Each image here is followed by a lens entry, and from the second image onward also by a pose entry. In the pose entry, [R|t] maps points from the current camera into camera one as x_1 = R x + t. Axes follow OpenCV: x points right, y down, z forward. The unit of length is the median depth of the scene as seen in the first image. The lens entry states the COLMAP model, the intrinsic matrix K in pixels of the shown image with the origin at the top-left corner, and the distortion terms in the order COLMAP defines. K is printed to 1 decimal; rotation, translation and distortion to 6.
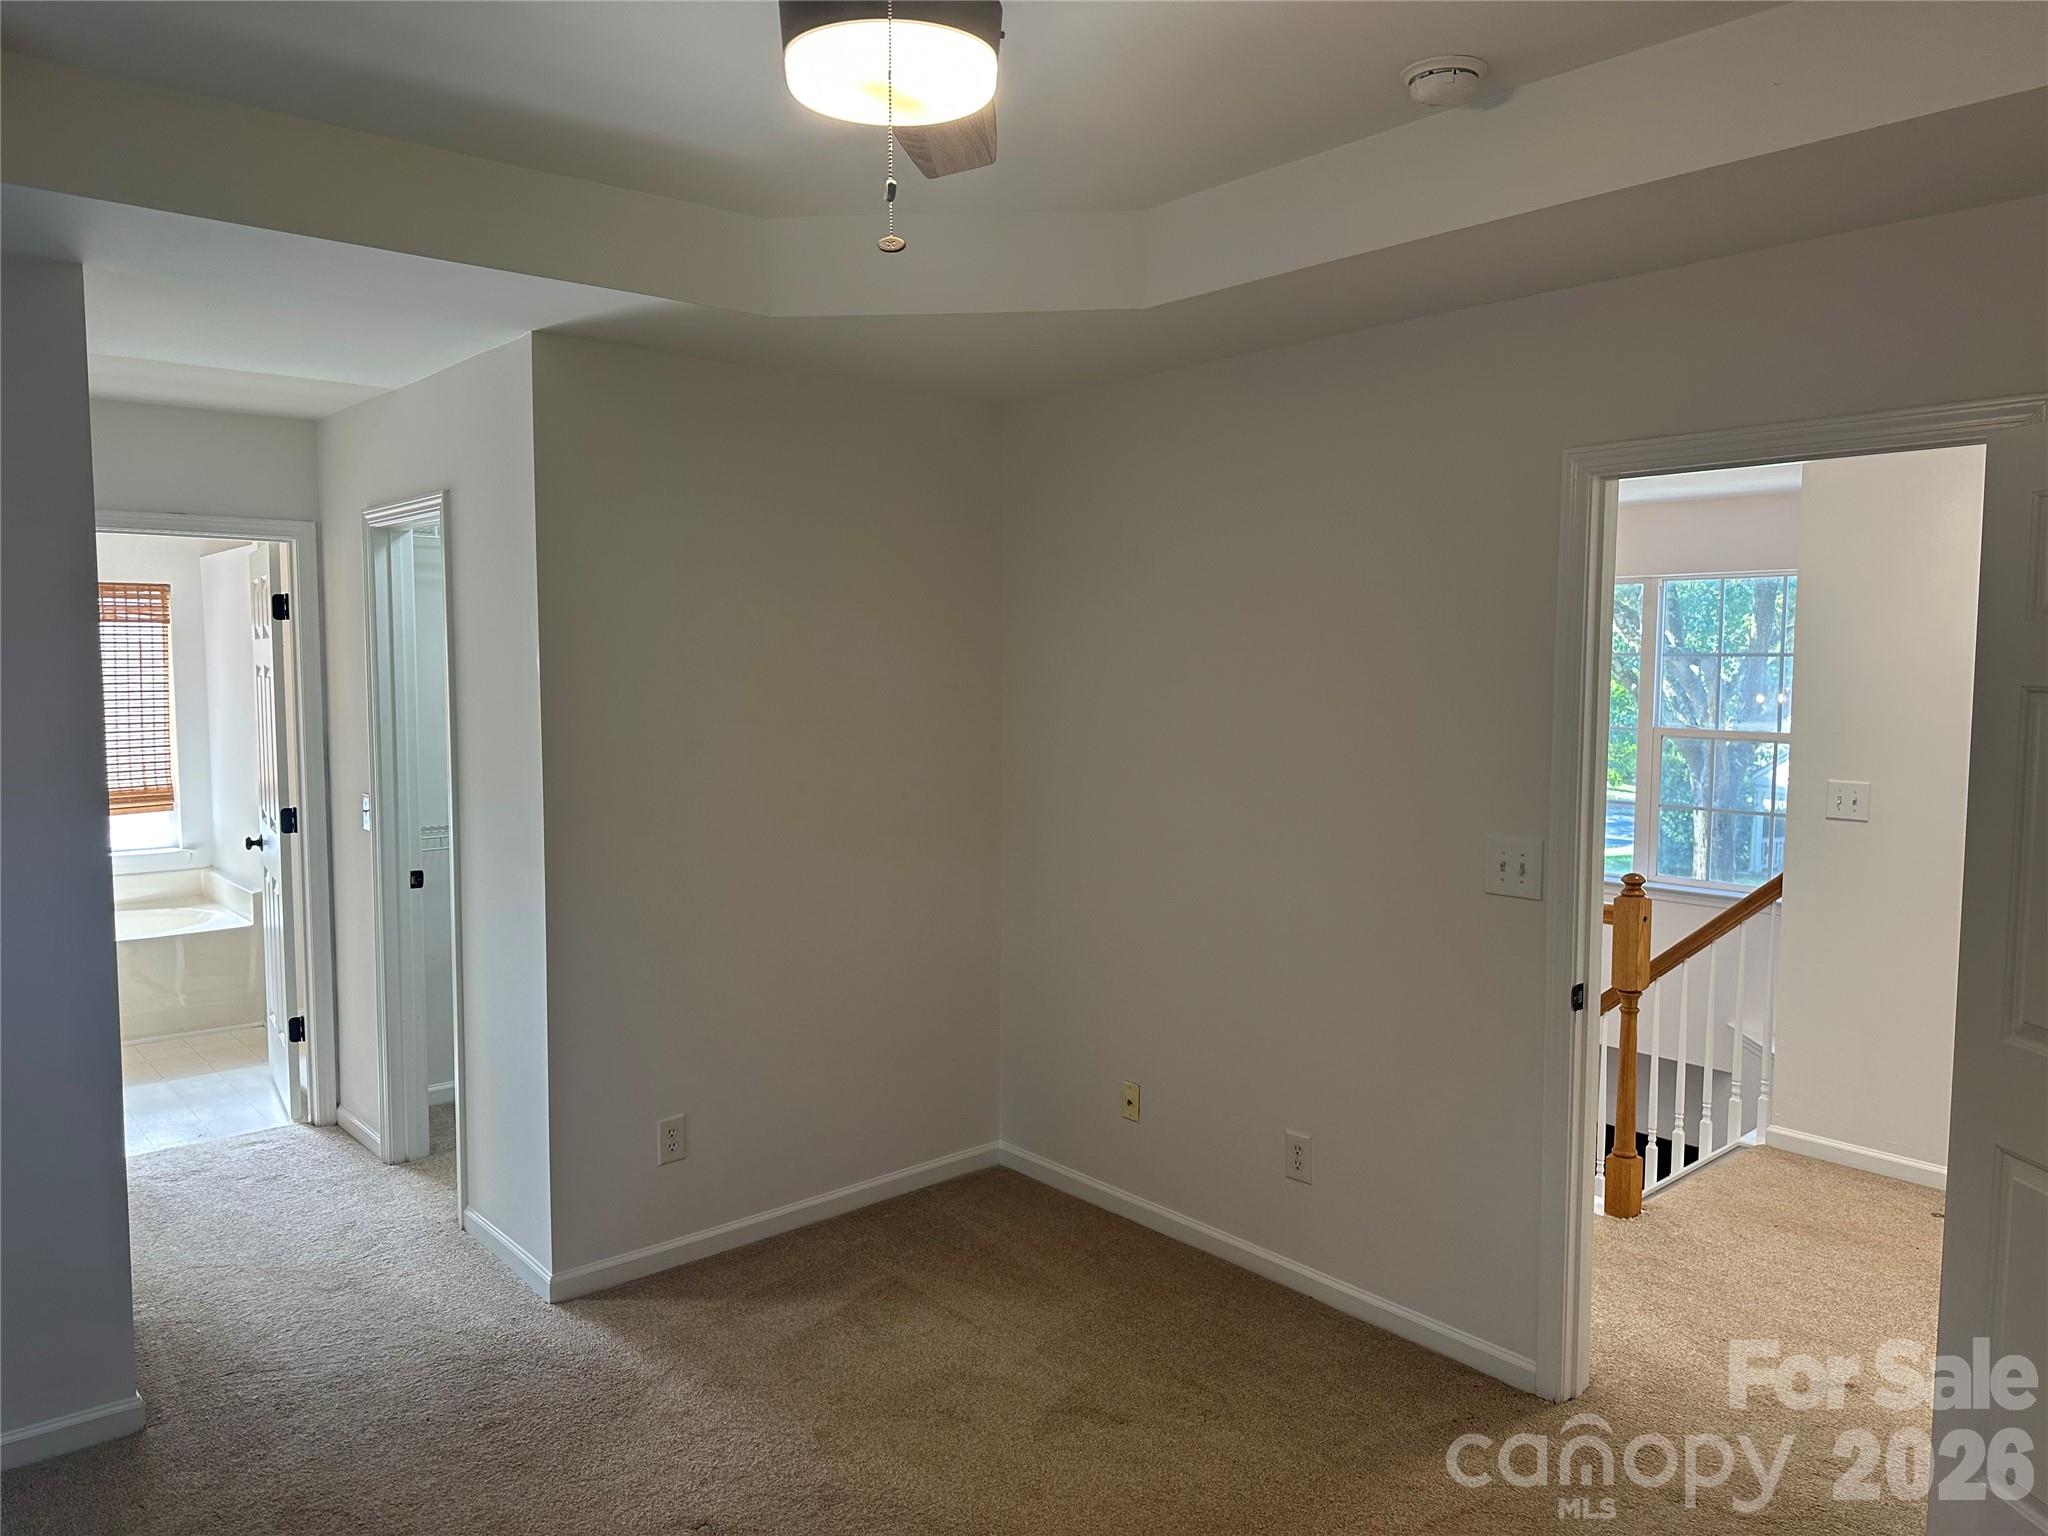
lens RADIAL K [[1430.0, 0, 1024.0], [0, 1430.0, 768.0], [0, 0, 1]] dist [0.007645, 0.000721]
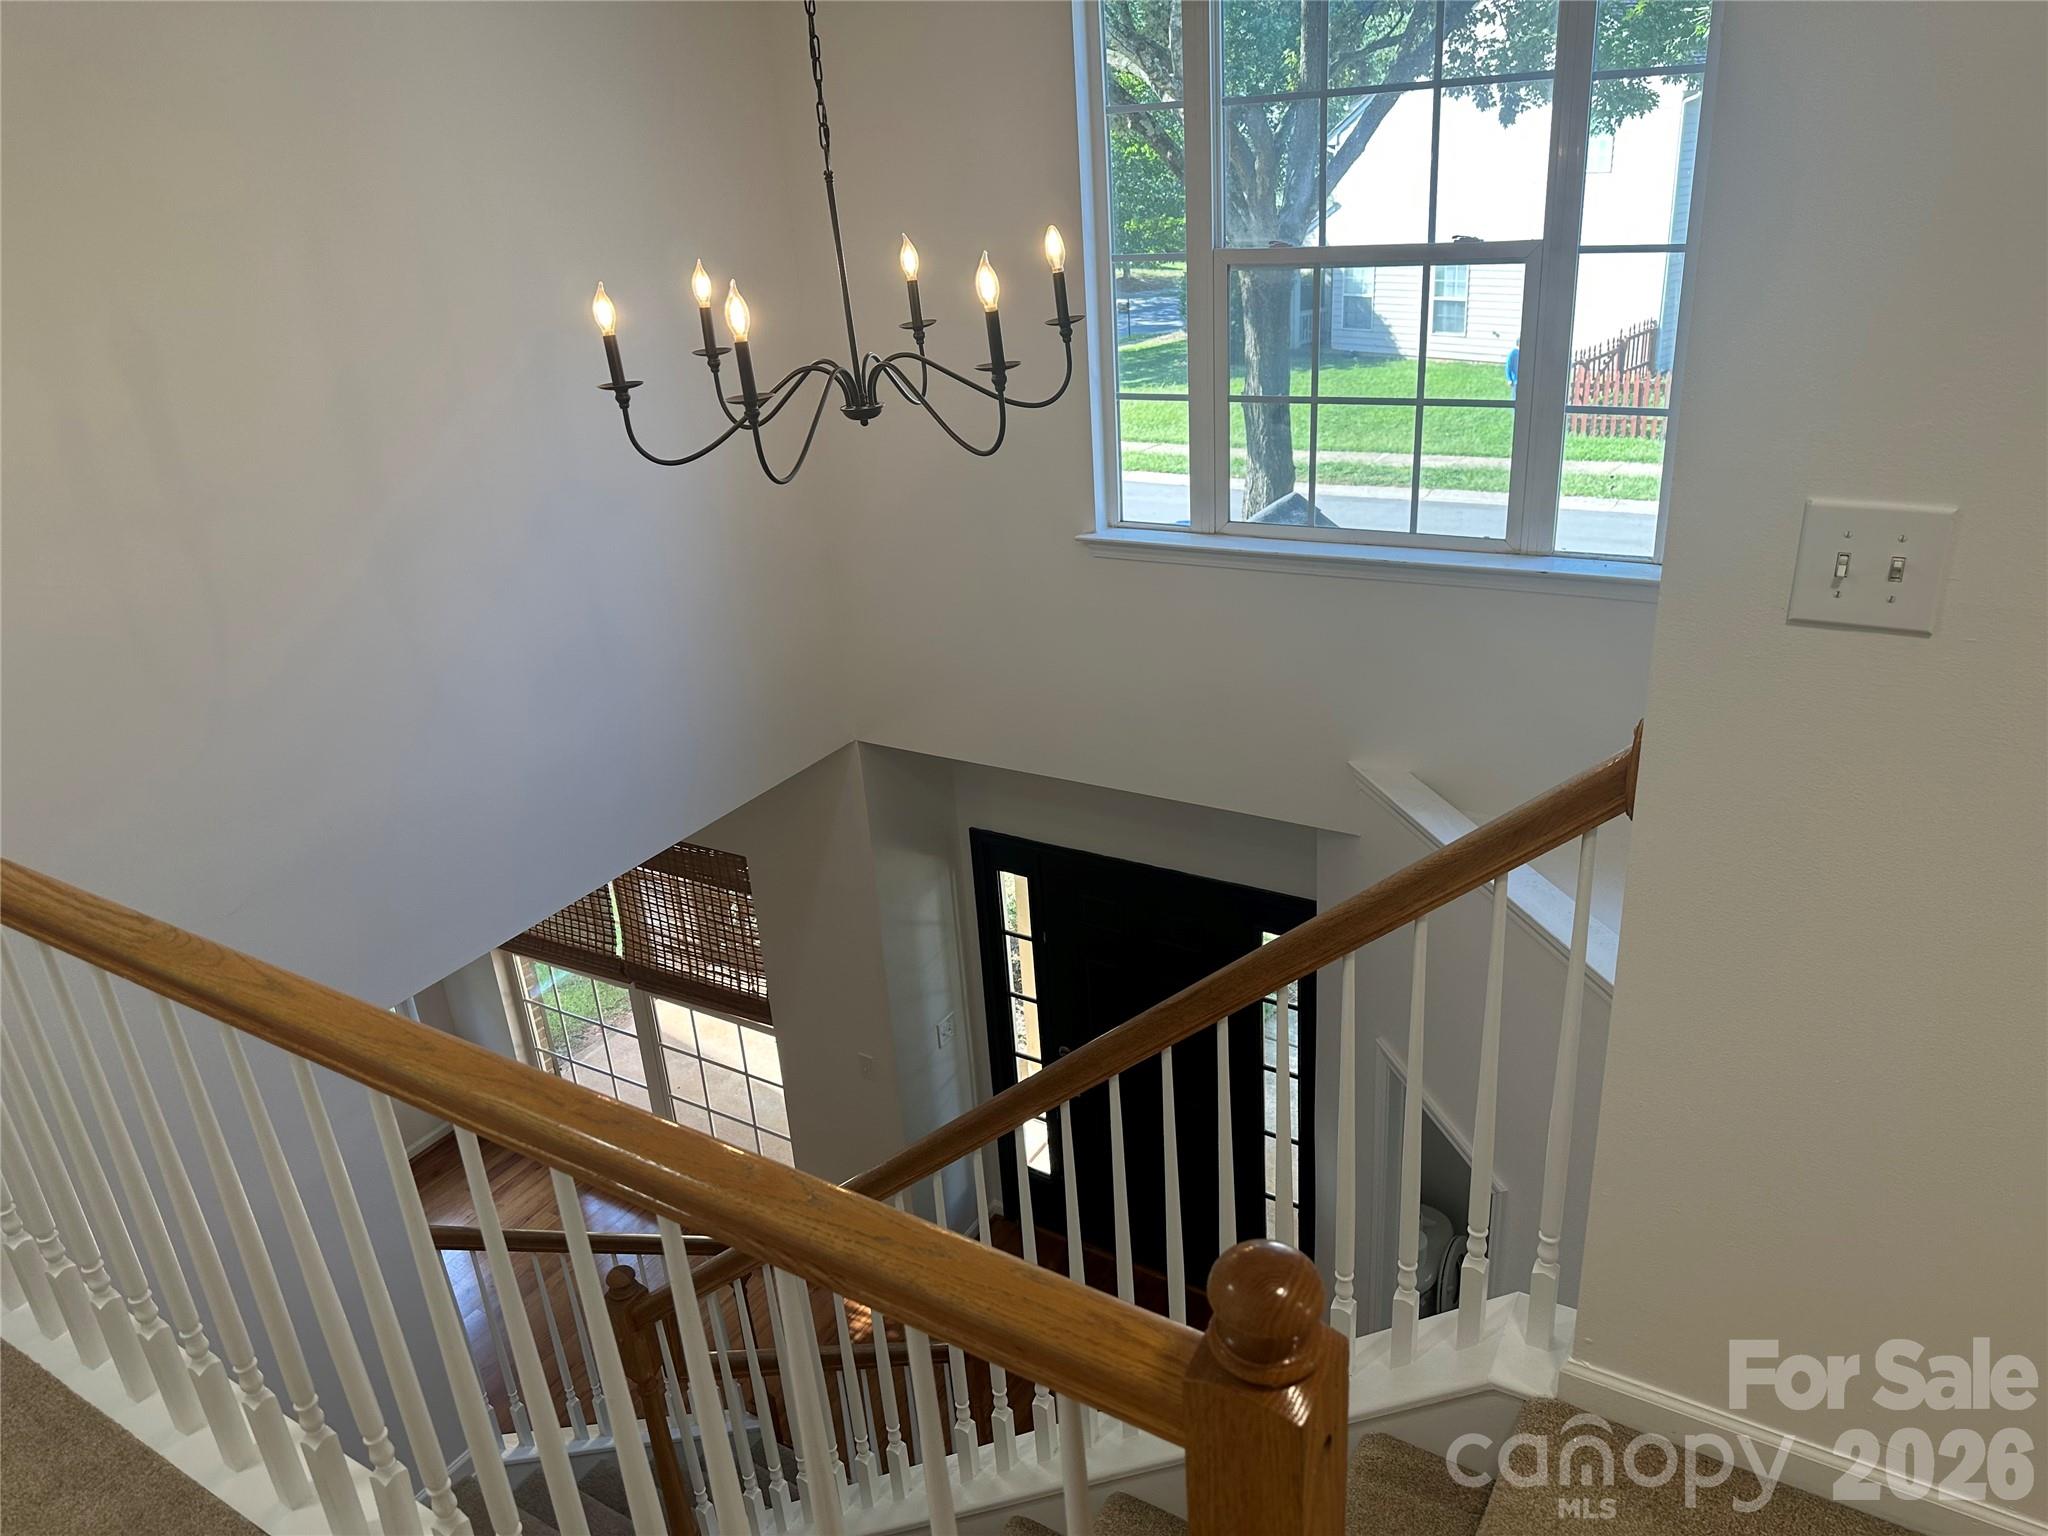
lens RADIAL K [[1430.0, 0, 1024.0], [0, 1430.0, 768.0], [0, 0, 1]] dist [0.007645, 0.000721]
pose [[0.947898, -0.202900, 0.245601, 0.203458], [0.112880, 0.934842, 0.336644, -0.037776], [-0.297903, -0.291381, 0.909038, 0.483870]]
